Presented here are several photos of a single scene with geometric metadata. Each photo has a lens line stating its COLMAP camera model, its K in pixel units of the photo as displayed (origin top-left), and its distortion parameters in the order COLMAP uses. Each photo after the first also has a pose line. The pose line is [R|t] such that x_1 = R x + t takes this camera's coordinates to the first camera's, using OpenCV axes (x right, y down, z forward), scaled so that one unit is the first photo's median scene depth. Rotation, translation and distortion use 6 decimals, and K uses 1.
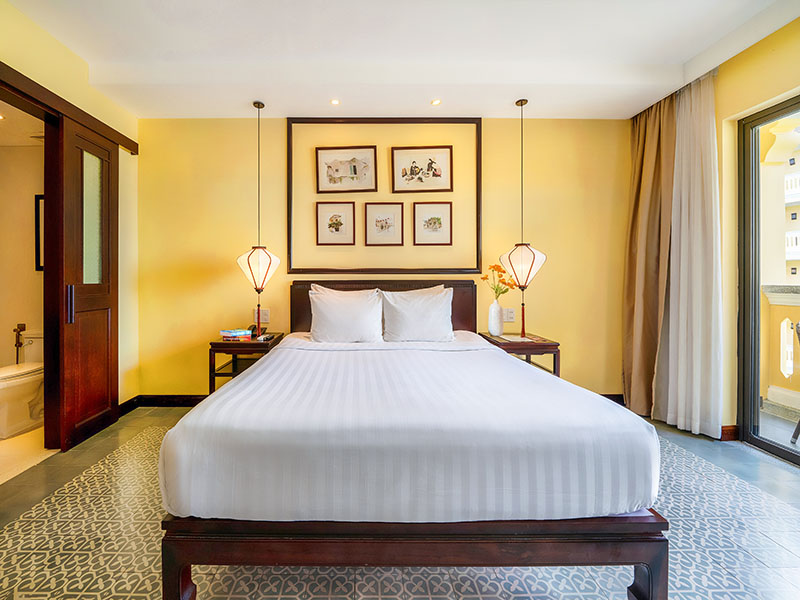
lens RADIAL K [[329.9, 0, 384.6], [0, 329.9, 279.2], [0, 0, 1]] dist [-0.007105, -0.000041]
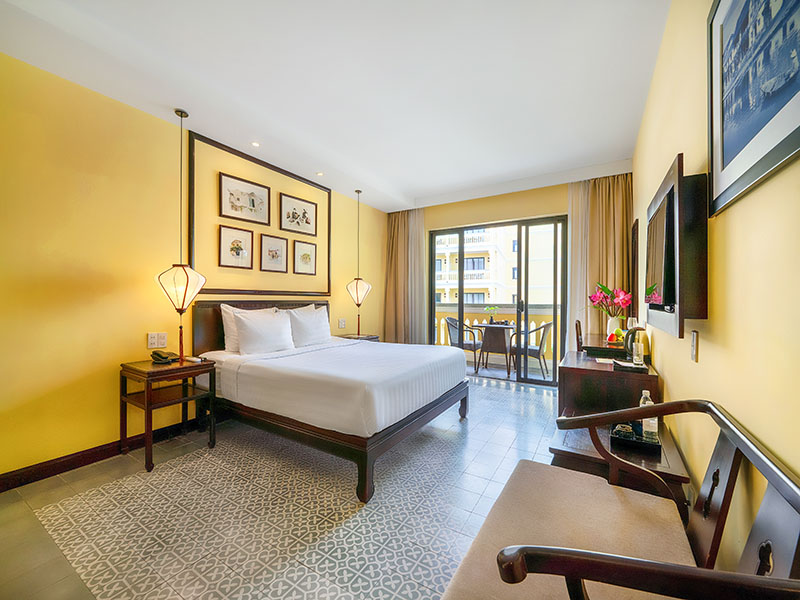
lens RADIAL K [[329.9, 0, 393.3], [0, 329.9, 299.9], [0, 0, 1]] dist [-0.007105, -0.000041]
pose [[0.526768, 0.003163, 0.850003, -0.799772], [-0.006721, 0.999977, 0.000444, -0.001935], [-0.849983, -0.005947, 0.526777, -0.009625]]
